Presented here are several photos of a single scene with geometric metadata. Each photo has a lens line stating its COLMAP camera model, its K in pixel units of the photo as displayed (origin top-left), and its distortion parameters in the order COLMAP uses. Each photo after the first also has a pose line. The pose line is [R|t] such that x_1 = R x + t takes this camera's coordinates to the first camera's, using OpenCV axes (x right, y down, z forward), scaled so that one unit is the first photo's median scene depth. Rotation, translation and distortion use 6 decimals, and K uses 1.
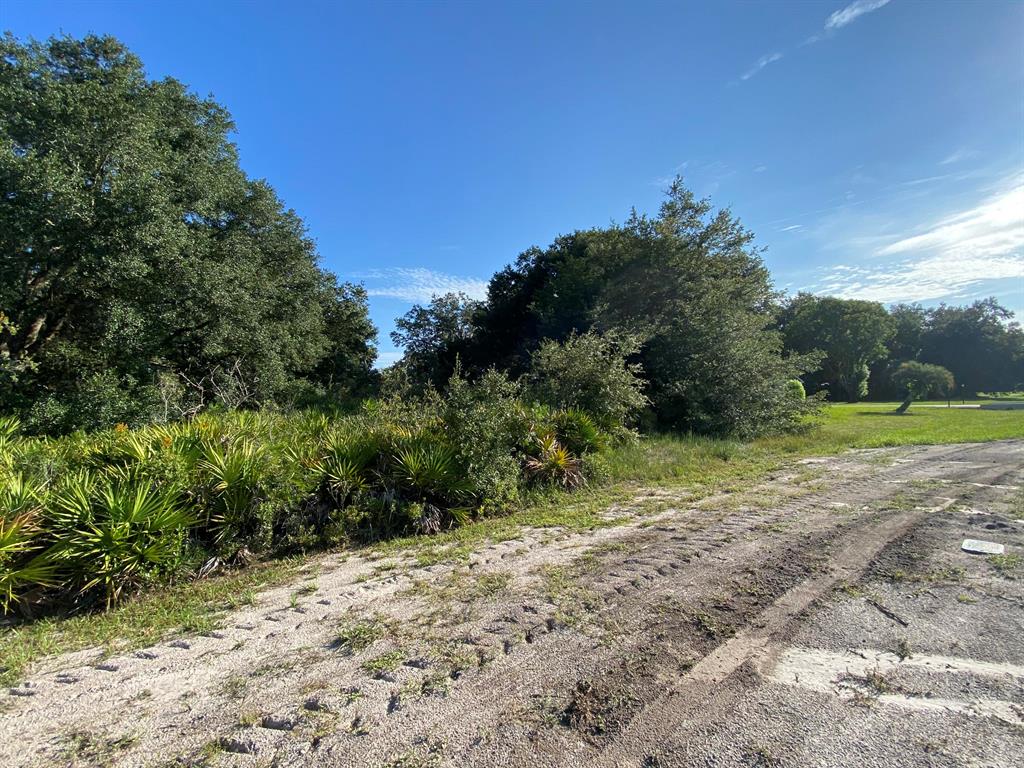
lens RADIAL K [[460.9, 0, 512.0], [0, 460.9, 384.0], [0, 0, 1]] dist [0.006390, -0.017572]
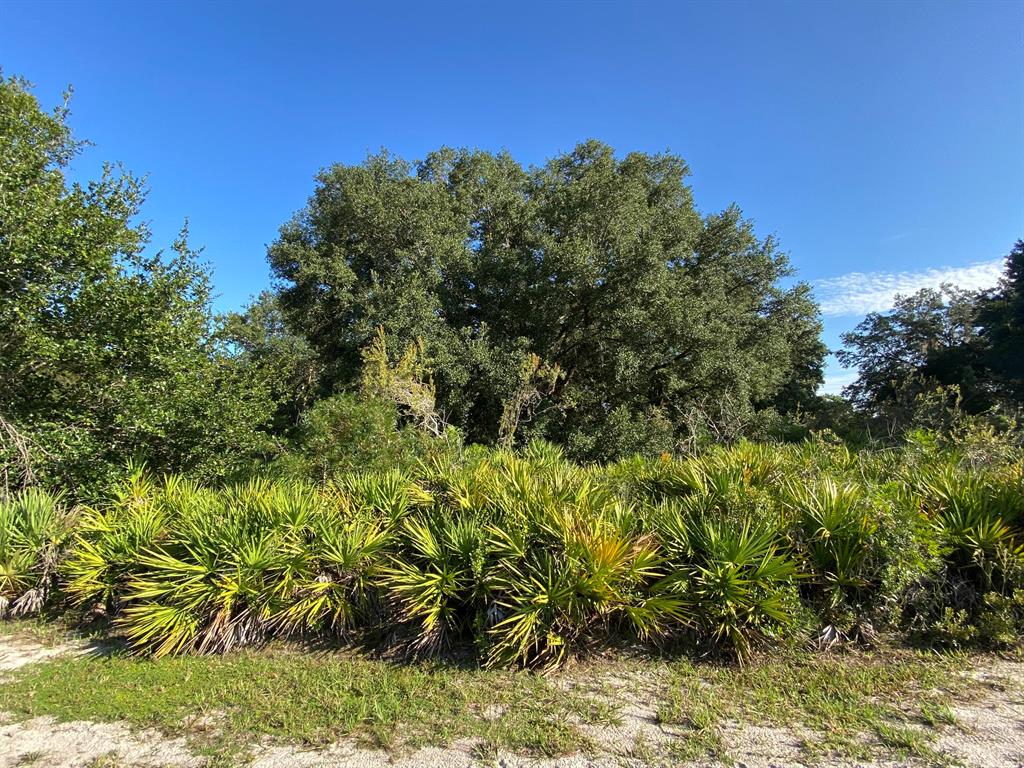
lens RADIAL K [[459.9, 0, 512.0], [0, 459.9, 384.0], [0, 0, 1]] dist [0.016968, -0.018378]
pose [[0.661049, -0.084403, -0.745581, -0.259241], [0.030658, 0.995862, -0.085554, 0.007807], [0.749716, 0.033697, 0.660901, 0.030370]]
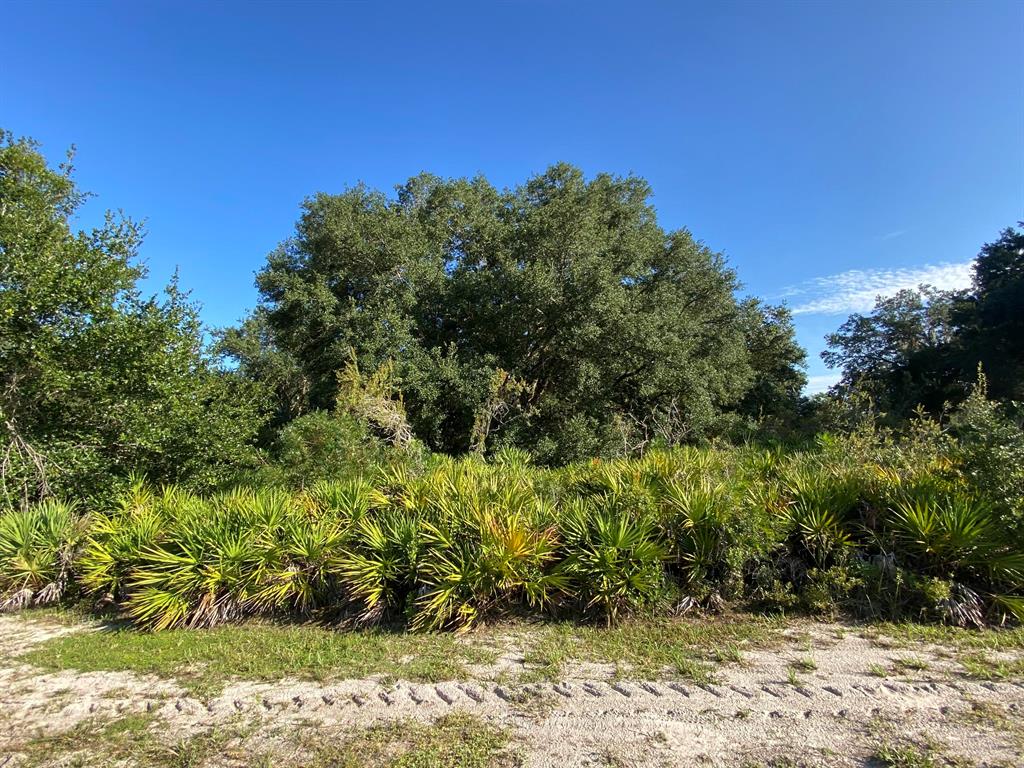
lens RADIAL K [[459.9, 0, 512.0], [0, 459.9, 384.0], [0, 0, 1]] dist [0.016968, -0.018378]
pose [[0.659626, -0.101791, -0.744669, -0.069880], [0.048070, 0.994472, -0.093356, -0.006225], [0.750055, 0.025784, 0.660872, 0.021200]]
